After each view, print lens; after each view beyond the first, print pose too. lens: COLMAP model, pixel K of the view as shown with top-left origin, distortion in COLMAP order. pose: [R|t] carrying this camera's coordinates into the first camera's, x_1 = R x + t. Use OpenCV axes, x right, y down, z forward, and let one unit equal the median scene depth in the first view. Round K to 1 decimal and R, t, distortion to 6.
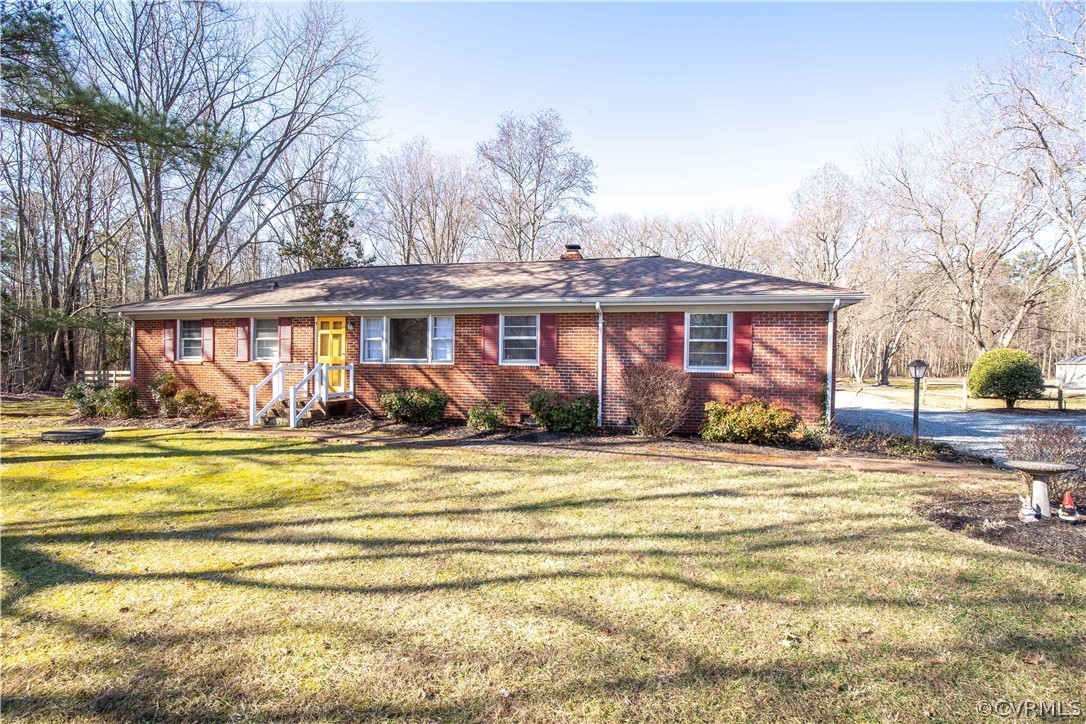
lens RADIAL K [[504.7, 0, 547.0], [0, 504.7, 365.4], [0, 0, 1]] dist [-0.026501, 0.001907]
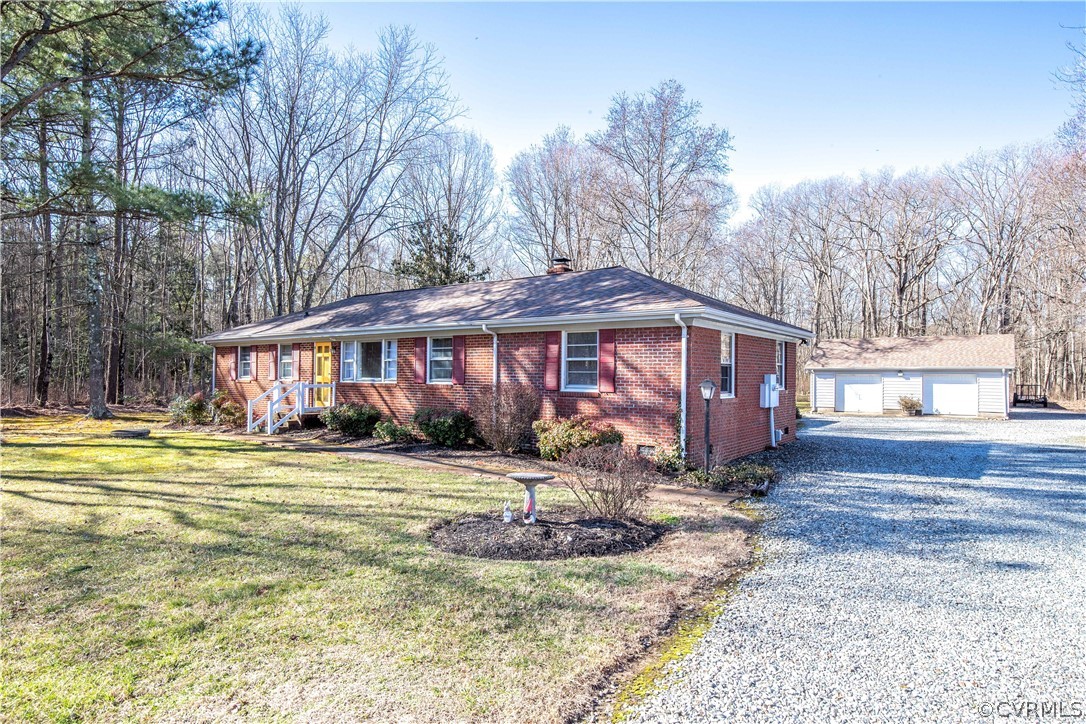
lens RADIAL K [[624.6, 0, 541.3], [0, 624.6, 365.5], [0, 0, 1]] dist [-0.009523, 0.002545]
pose [[0.915891, -0.010946, -0.401278, 0.650100], [0.001362, 0.999707, -0.024161, -0.006581], [0.401425, 0.021582, 0.915638, -0.130800]]
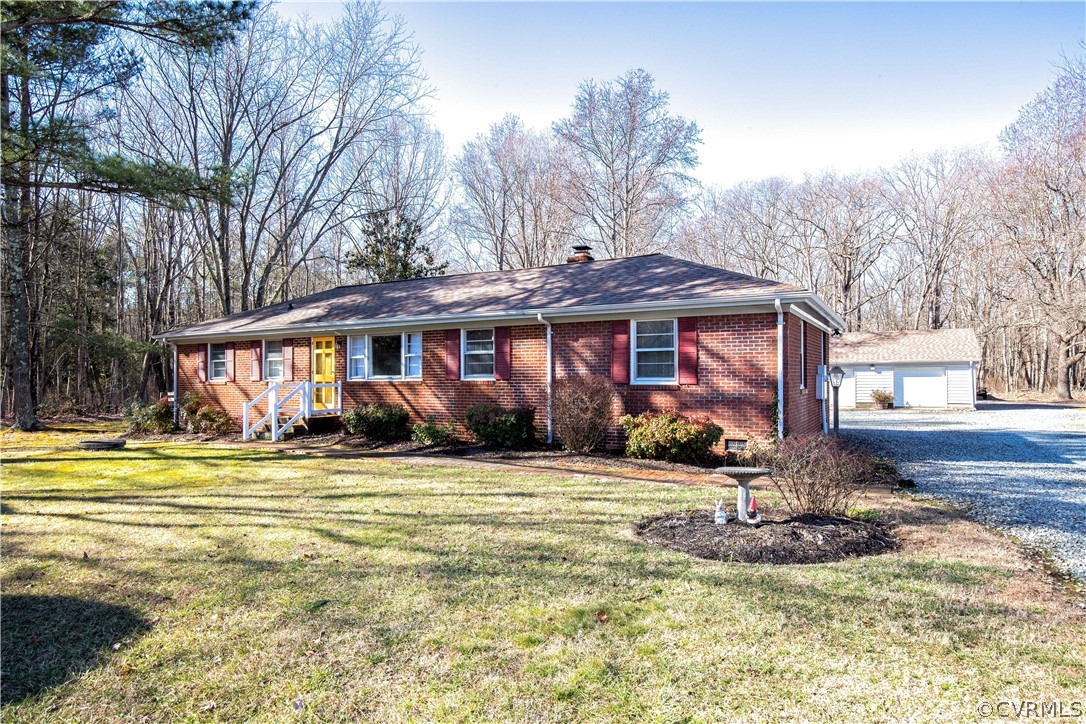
lens RADIAL K [[645.1, 0, 540.8], [0, 645.1, 368.1], [0, 0, 1]] dist [-0.004276, -0.002517]
pose [[0.959545, -0.022476, -0.280657, 0.396564], [0.016886, 0.999608, -0.022321, 0.006478], [0.281048, 0.016679, 0.959549, -0.163526]]
